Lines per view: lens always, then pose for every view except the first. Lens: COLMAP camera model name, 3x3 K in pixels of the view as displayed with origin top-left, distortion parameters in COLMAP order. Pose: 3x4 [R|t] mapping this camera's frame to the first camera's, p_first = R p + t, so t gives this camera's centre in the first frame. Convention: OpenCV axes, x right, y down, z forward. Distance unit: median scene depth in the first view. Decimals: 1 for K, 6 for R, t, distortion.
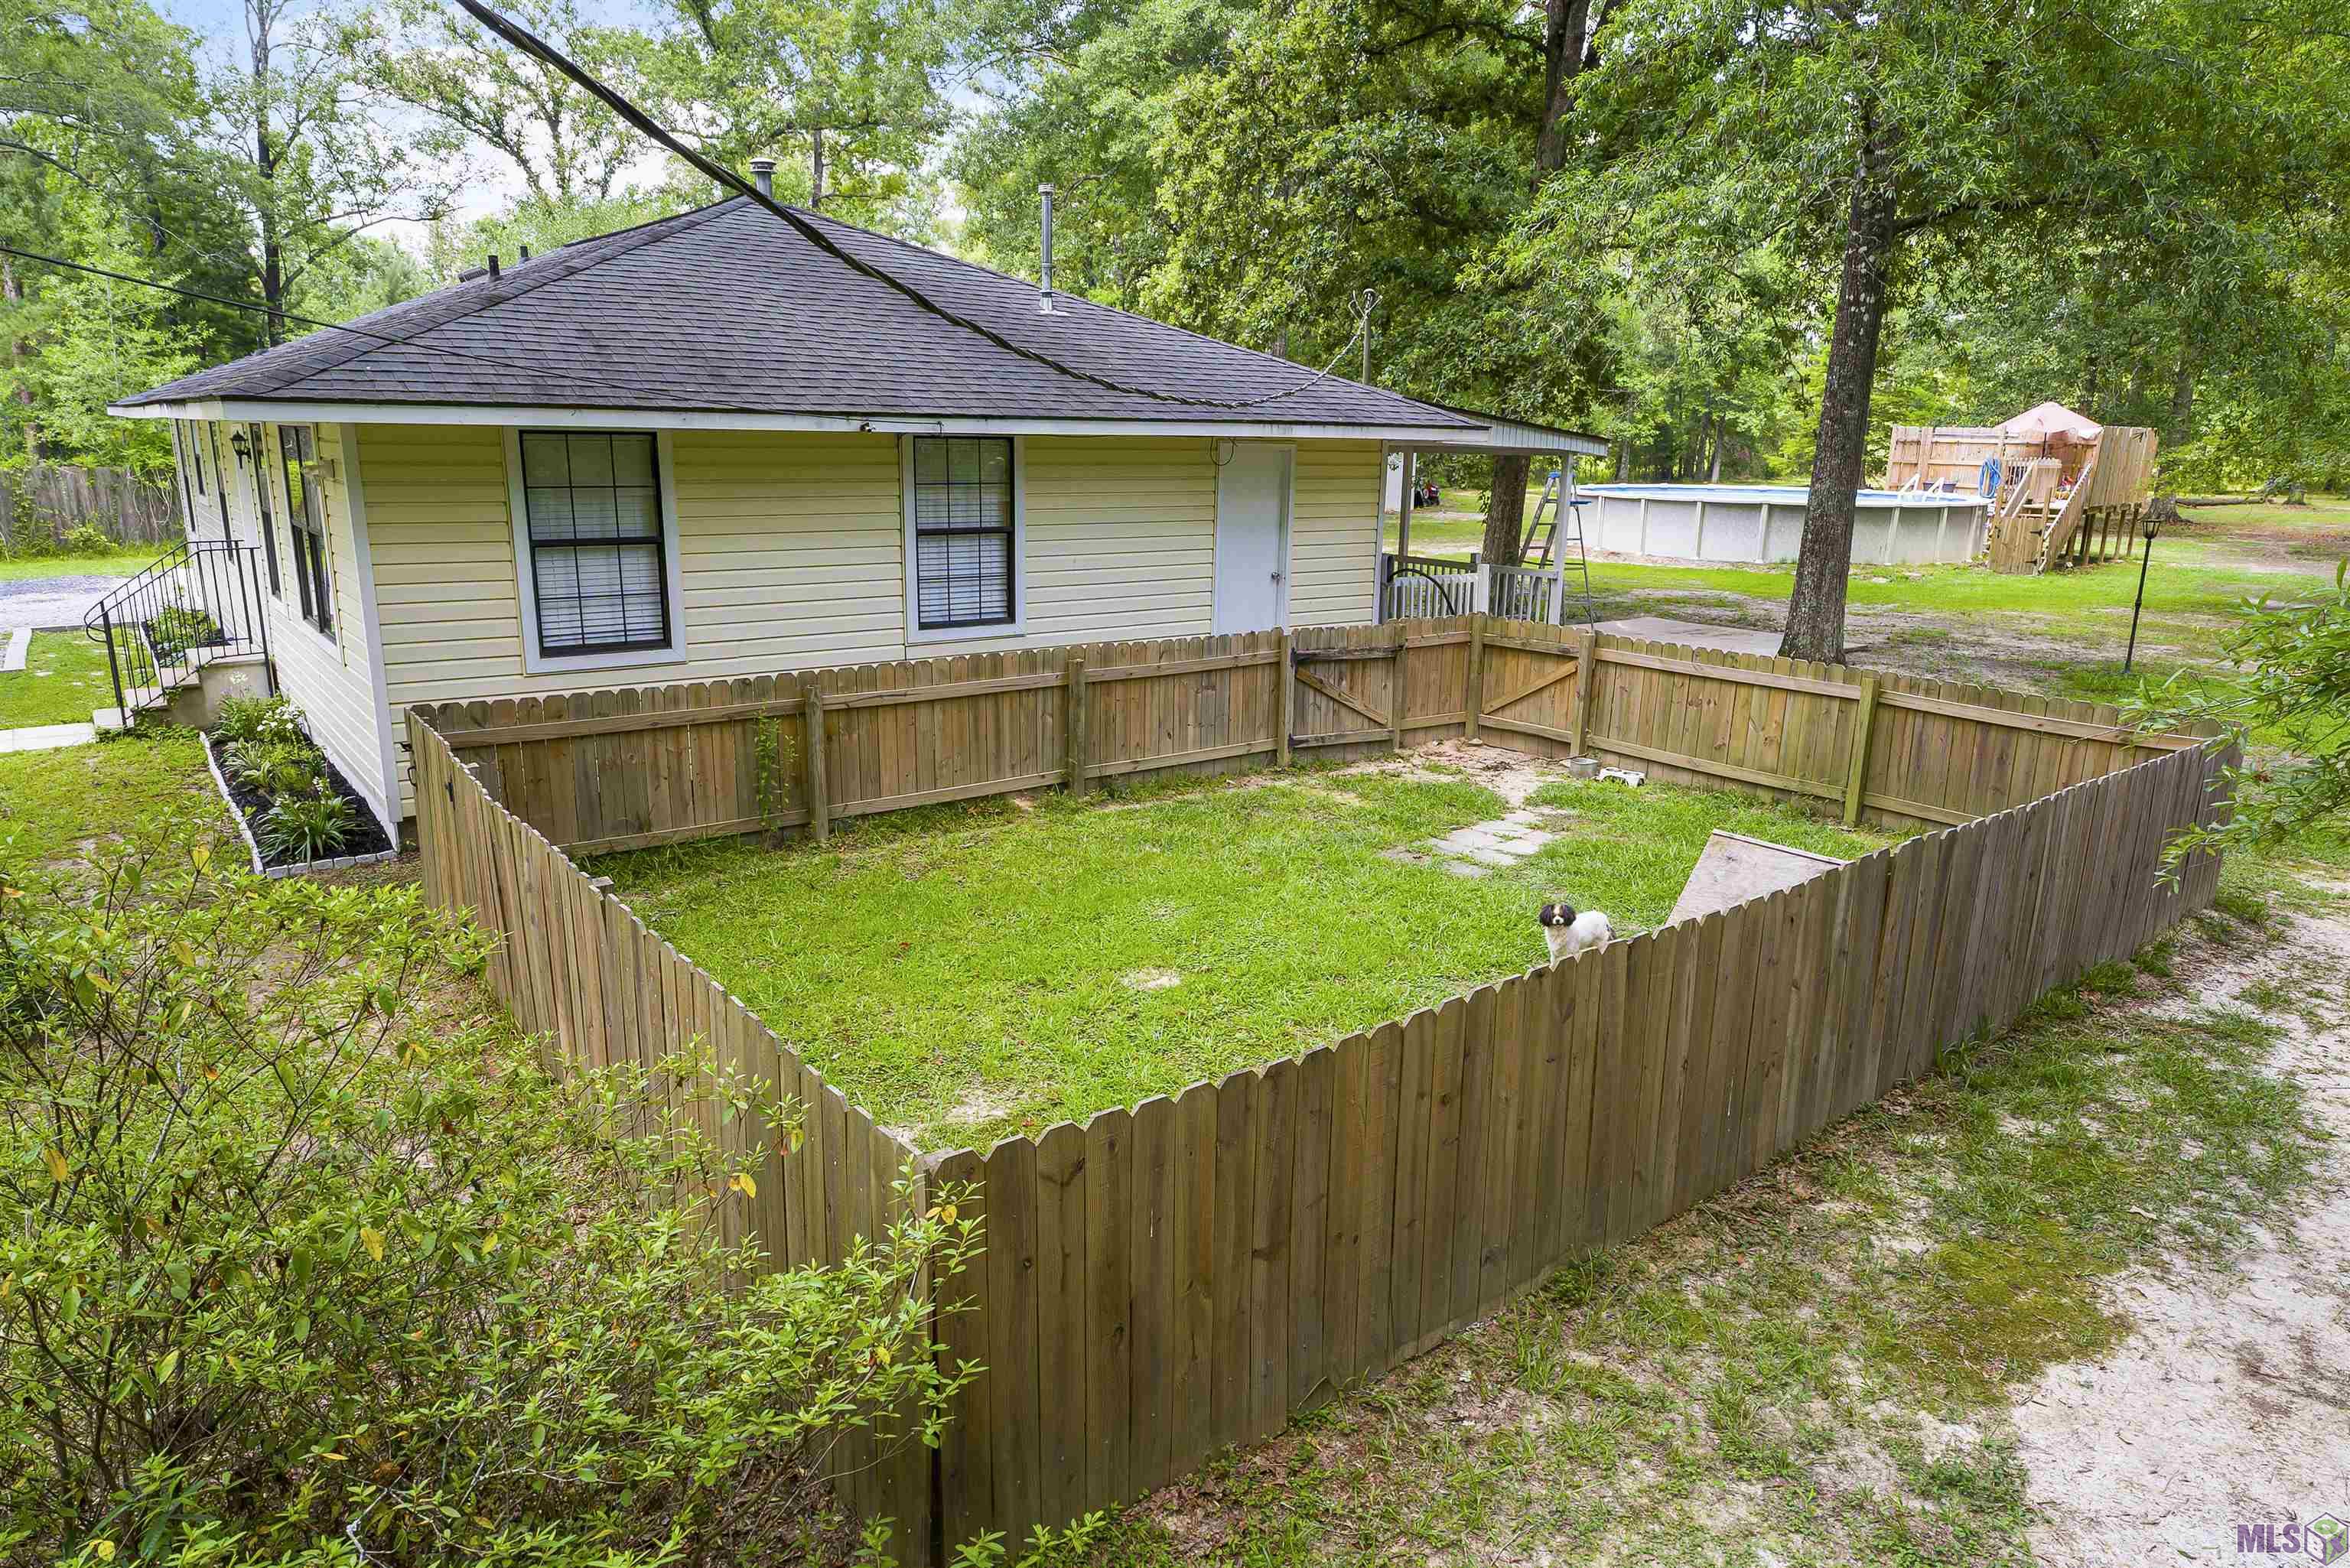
lens RADIAL K [[1444.3, 0, 1175.0], [0, 1444.3, 784.0], [0, 0, 1]] dist [0.002354, -0.001311]
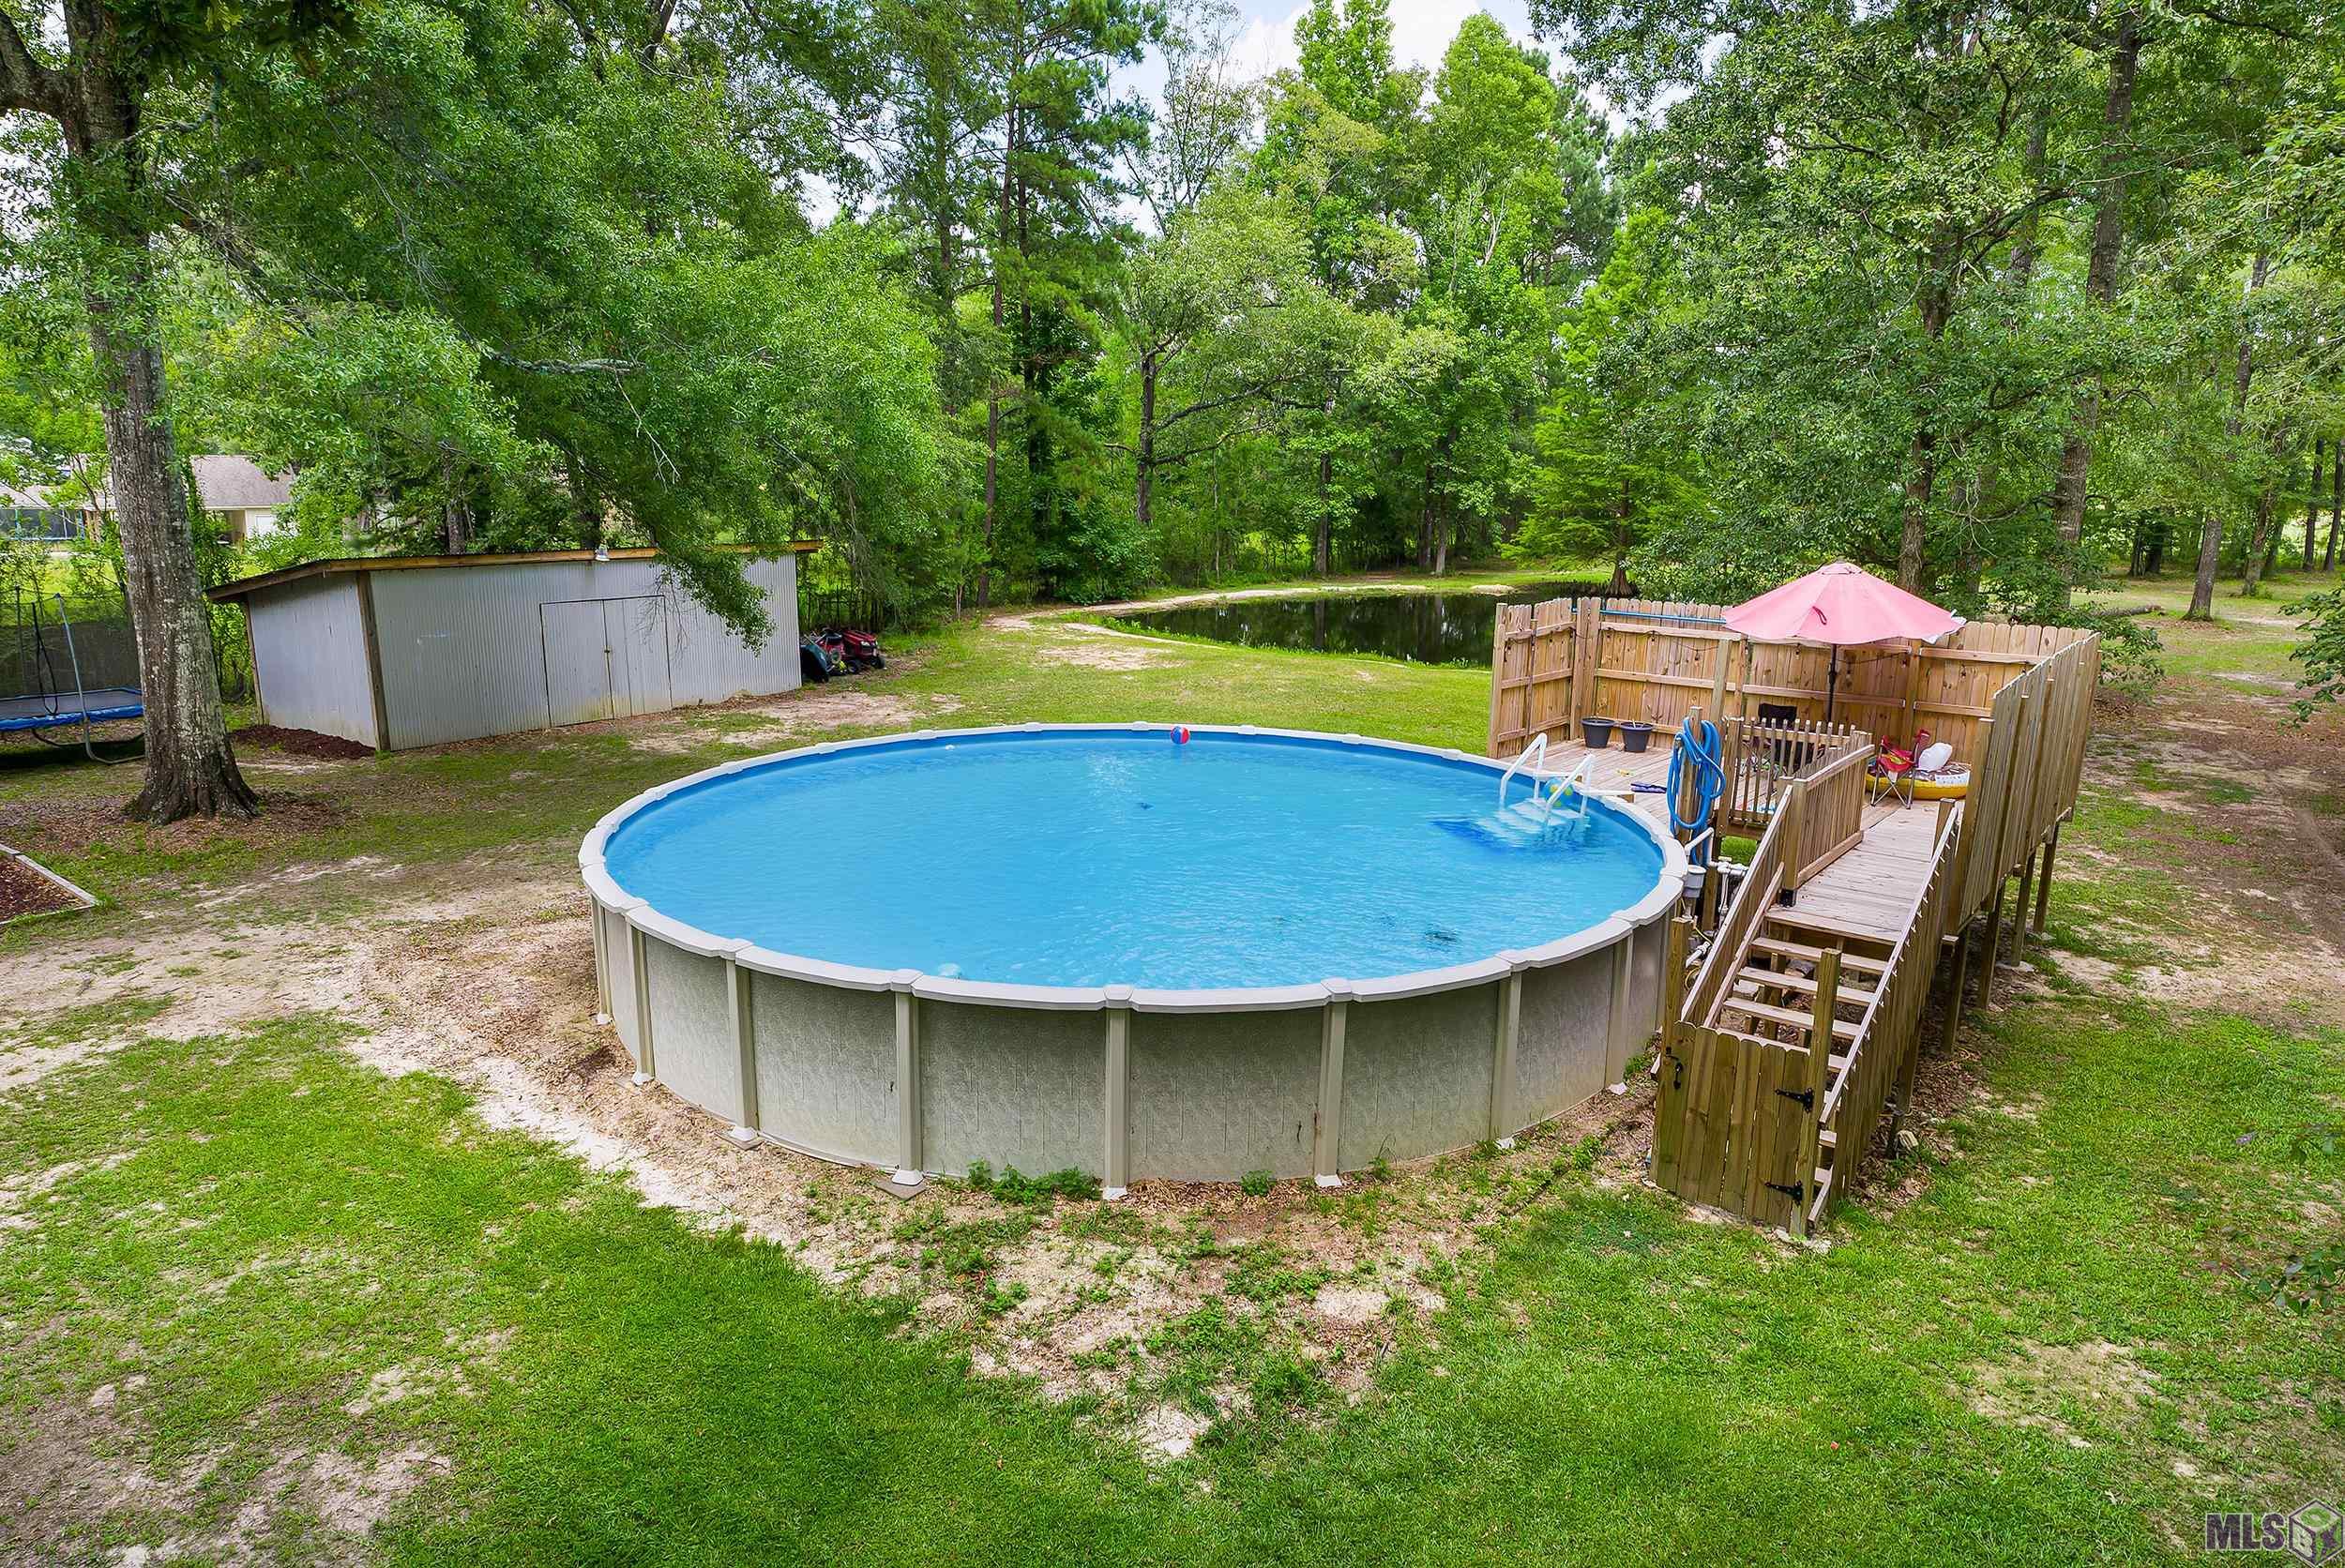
lens RADIAL K [[1441.1, 0, 1172.5], [0, 1441.1, 784.0], [0, 0, 1]] dist [0.002354, -0.001311]
pose [[0.996071, -0.028377, 0.083891, 0.227016], [0.030345, 0.999291, -0.022273, -0.118167], [-0.083200, 0.024731, 0.996226, 0.363898]]
